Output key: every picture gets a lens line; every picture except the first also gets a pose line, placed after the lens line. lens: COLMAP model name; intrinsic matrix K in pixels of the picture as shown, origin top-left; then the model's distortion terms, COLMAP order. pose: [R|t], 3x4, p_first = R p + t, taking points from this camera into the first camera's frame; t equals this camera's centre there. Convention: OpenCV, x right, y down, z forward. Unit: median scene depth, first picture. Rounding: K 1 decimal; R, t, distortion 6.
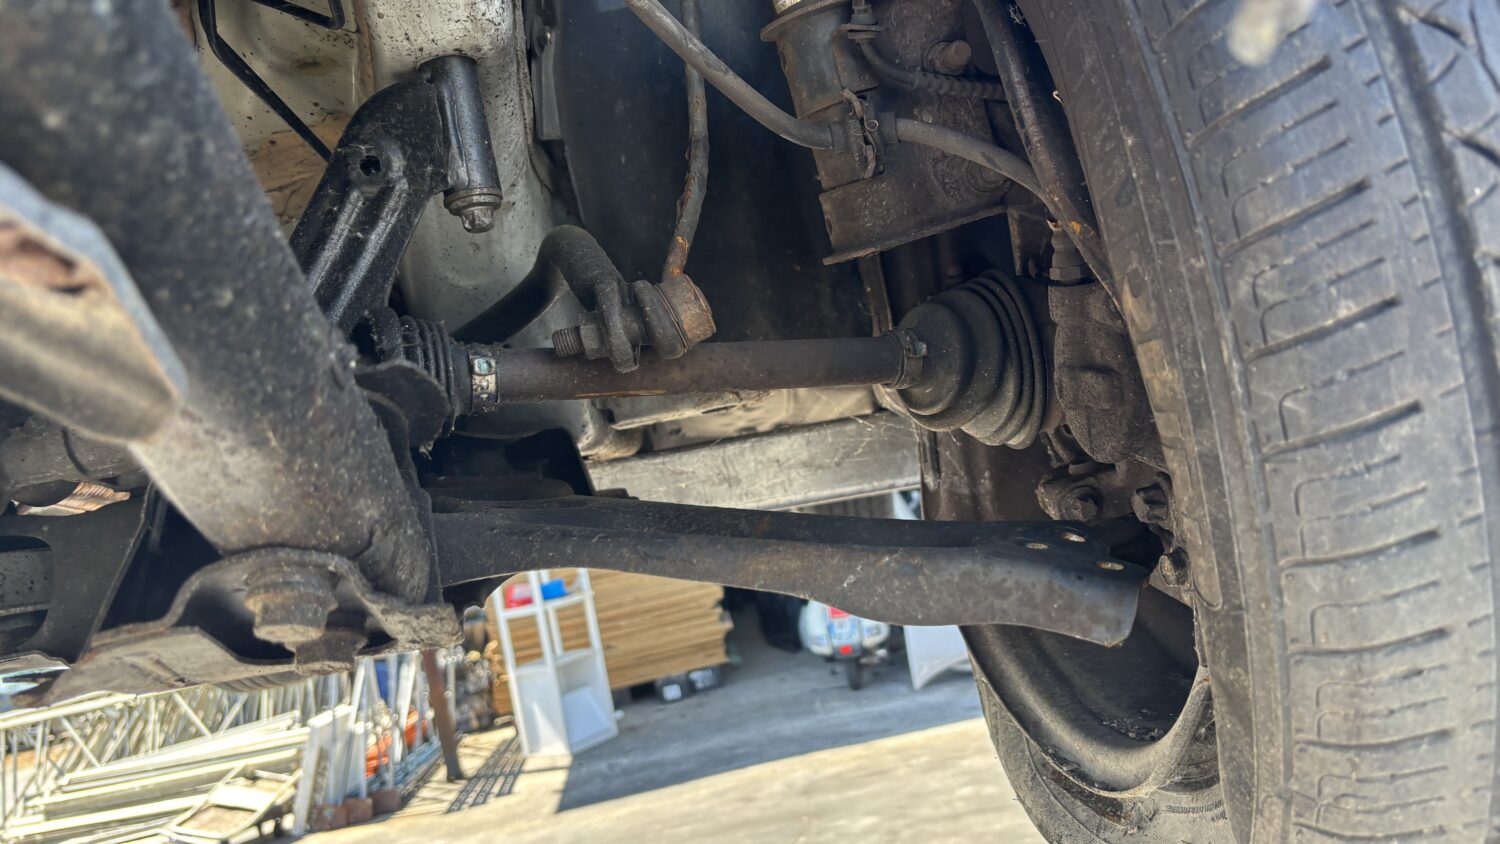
lens RADIAL K [[1153.3, 0, 750.0], [0, 1153.3, 422.0], [0, 0, 1]] dist [-0.008624, -0.075669]
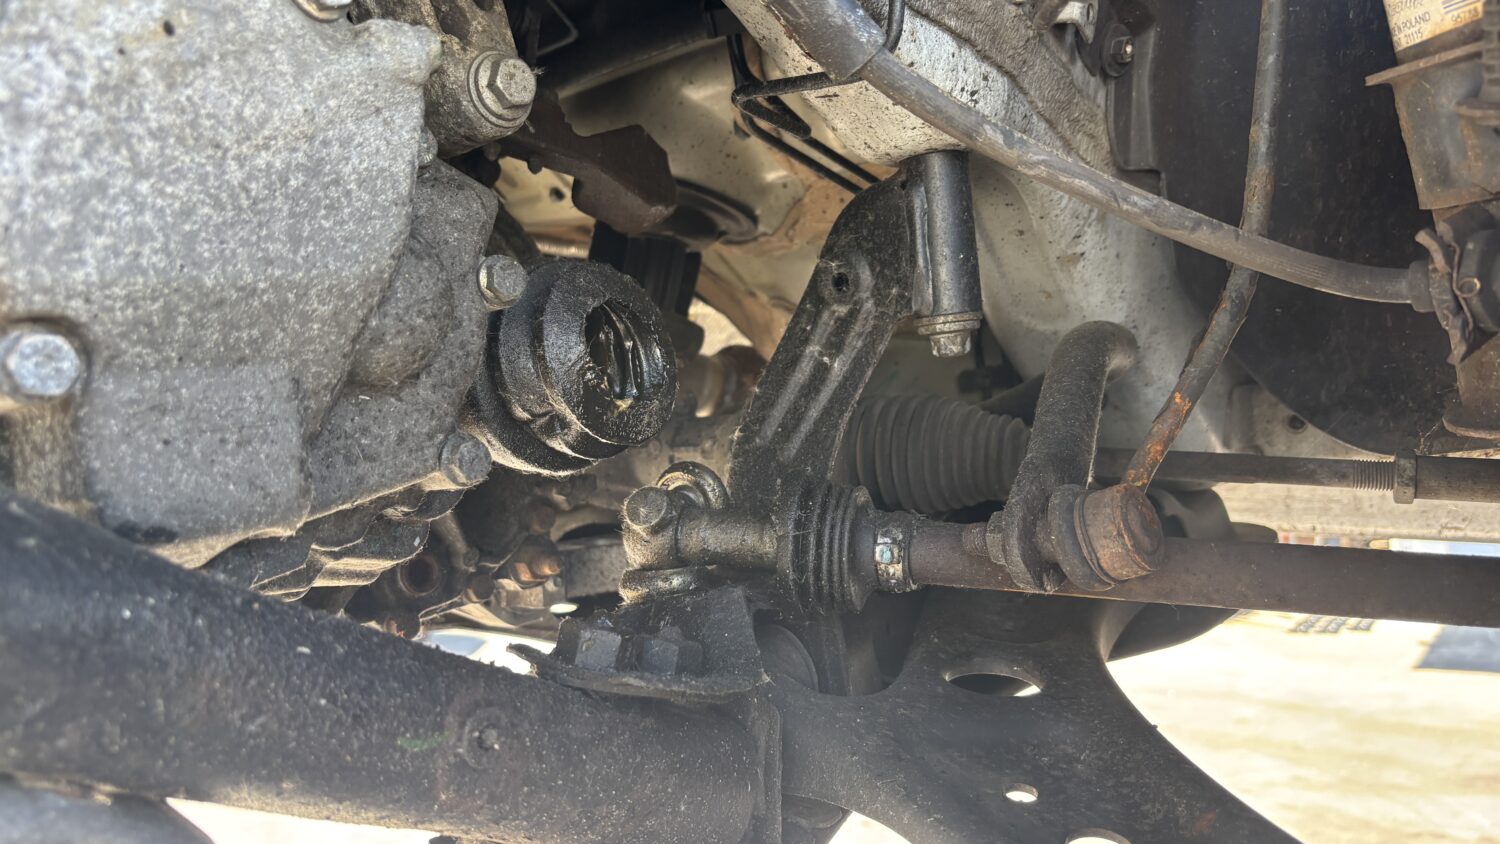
lens RADIAL K [[1141.7, 0, 761.3], [0, 1141.7, 421.0], [0, 0, 1]] dist [0.054110, -0.064919]
pose [[0.719482, 0.165109, -0.674600, 0.259708], [-0.009041, 0.973475, 0.228616, -0.323845], [0.694452, -0.158386, 0.701890, 0.294288]]
